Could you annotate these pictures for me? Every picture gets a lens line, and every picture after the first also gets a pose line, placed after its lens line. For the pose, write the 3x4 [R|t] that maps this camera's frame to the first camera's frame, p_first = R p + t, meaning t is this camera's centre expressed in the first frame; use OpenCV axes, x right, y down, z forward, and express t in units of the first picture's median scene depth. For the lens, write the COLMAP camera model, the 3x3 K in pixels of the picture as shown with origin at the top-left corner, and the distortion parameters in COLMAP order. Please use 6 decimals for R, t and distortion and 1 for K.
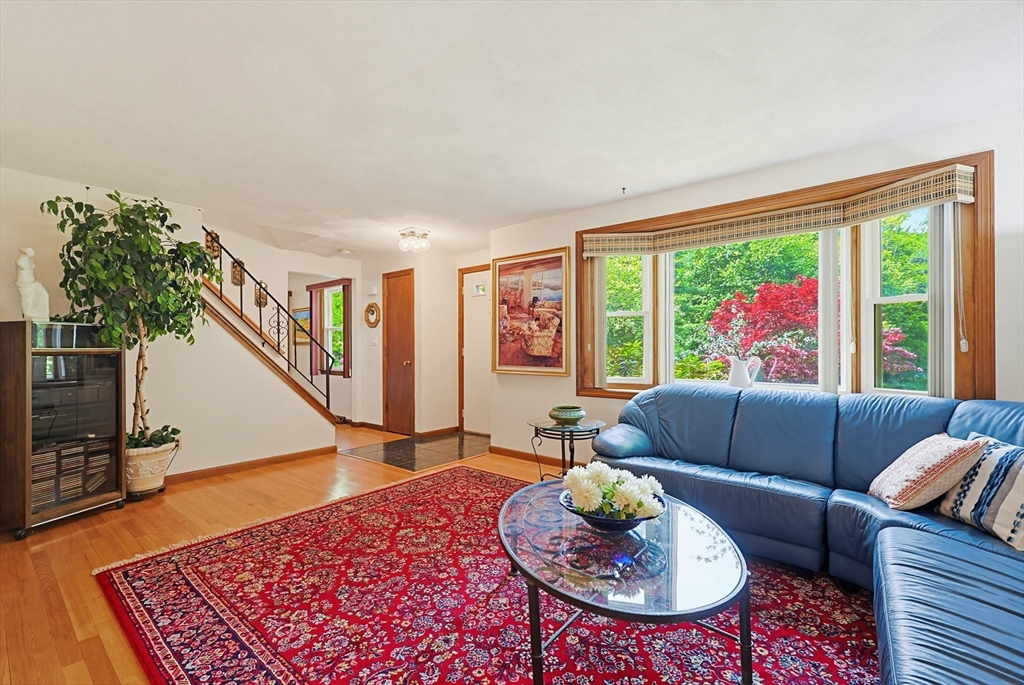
lens RADIAL K [[440.0, 0, 516.3], [0, 440.0, 339.6], [0, 0, 1]] dist [-0.001981, -0.000556]
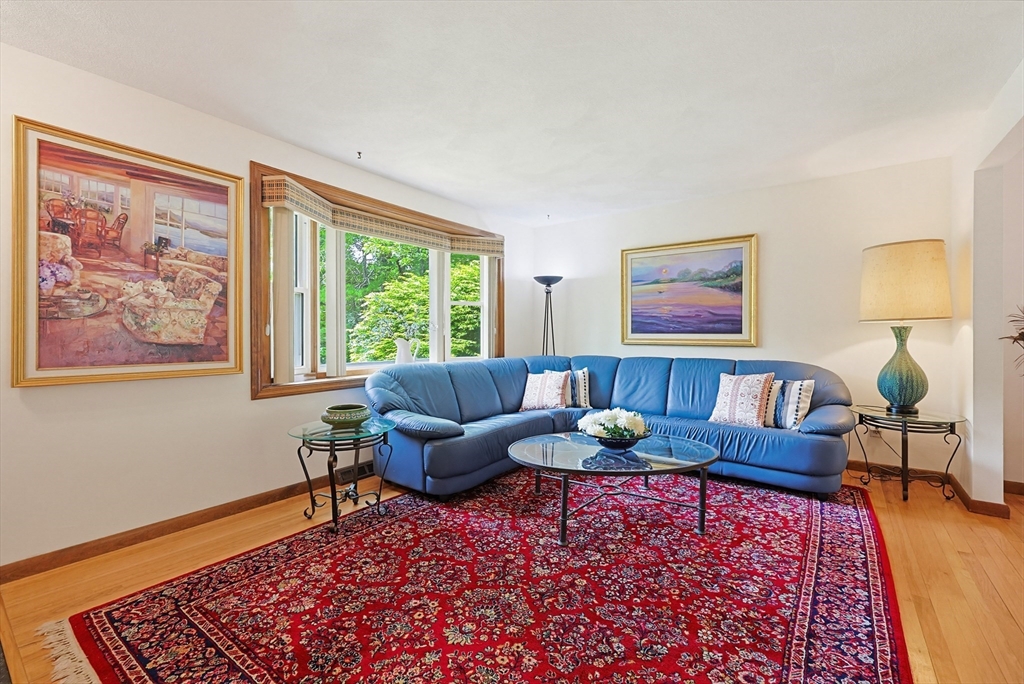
lens RADIAL K [[425.4, 0, 510.3], [0, 425.4, 330.8], [0, 0, 1]] dist [0.000252, 0.000285]
pose [[-0.036309, 0.008634, 0.999303, -0.562250], [-0.019892, 0.999758, -0.009361, 0.018097], [-0.999143, -0.020218, -0.036128, 0.644337]]
